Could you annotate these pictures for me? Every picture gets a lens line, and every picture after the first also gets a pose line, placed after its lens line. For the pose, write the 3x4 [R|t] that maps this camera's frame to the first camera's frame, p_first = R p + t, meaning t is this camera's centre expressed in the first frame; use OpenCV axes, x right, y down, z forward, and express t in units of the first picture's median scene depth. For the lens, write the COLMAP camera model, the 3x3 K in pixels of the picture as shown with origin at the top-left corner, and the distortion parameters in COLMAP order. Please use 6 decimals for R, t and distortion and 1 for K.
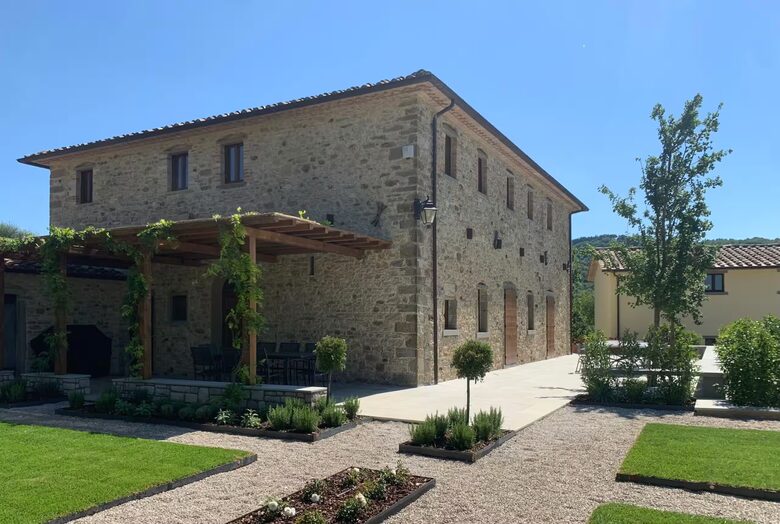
lens RADIAL K [[630.3, 0, 360.4], [0, 630.3, 322.7], [0, 0, 1]] dist [0.047179, -0.044360]
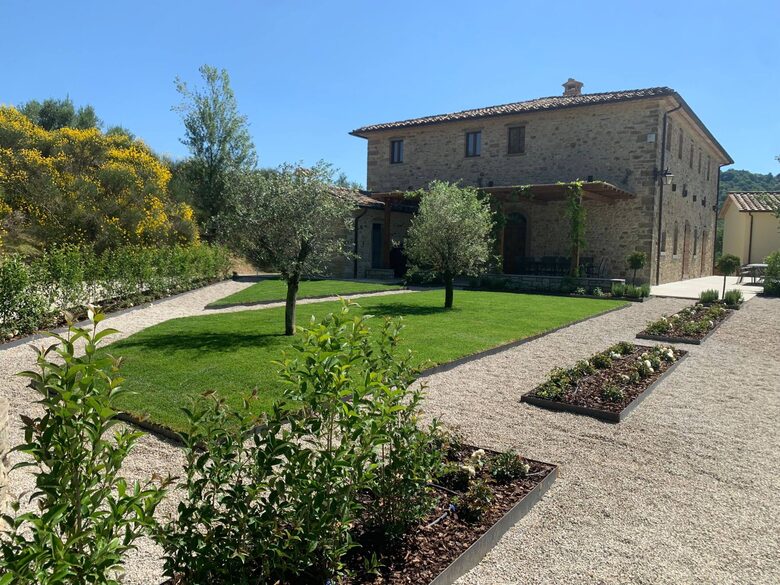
lens RADIAL K [[602.4, 0, 382.6], [0, 602.4, 293.9], [0, 0, 1]] dist [-0.002047, -0.003620]
pose [[0.993940, 0.027905, -0.106323, -0.393056], [-0.020518, 0.997340, 0.069942, 0.026308], [0.107992, -0.067336, 0.991869, -0.554760]]
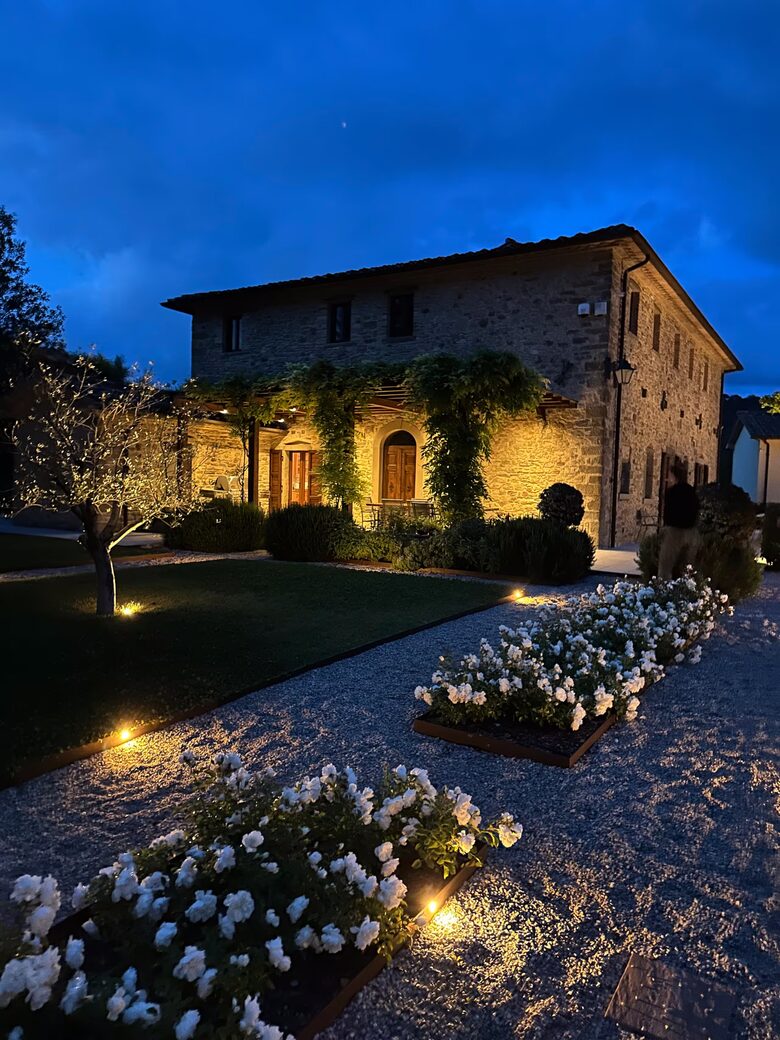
lens RADIAL K [[721.1, 0, 391.7], [0, 721.1, 510.3], [0, 0, 1]] dist [0.068278, -0.011834]
pose [[0.998628, 0.033879, -0.039938, -0.177686], [-0.032709, 0.999027, 0.029591, 0.016365], [0.040901, -0.028244, 0.998764, -0.133982]]
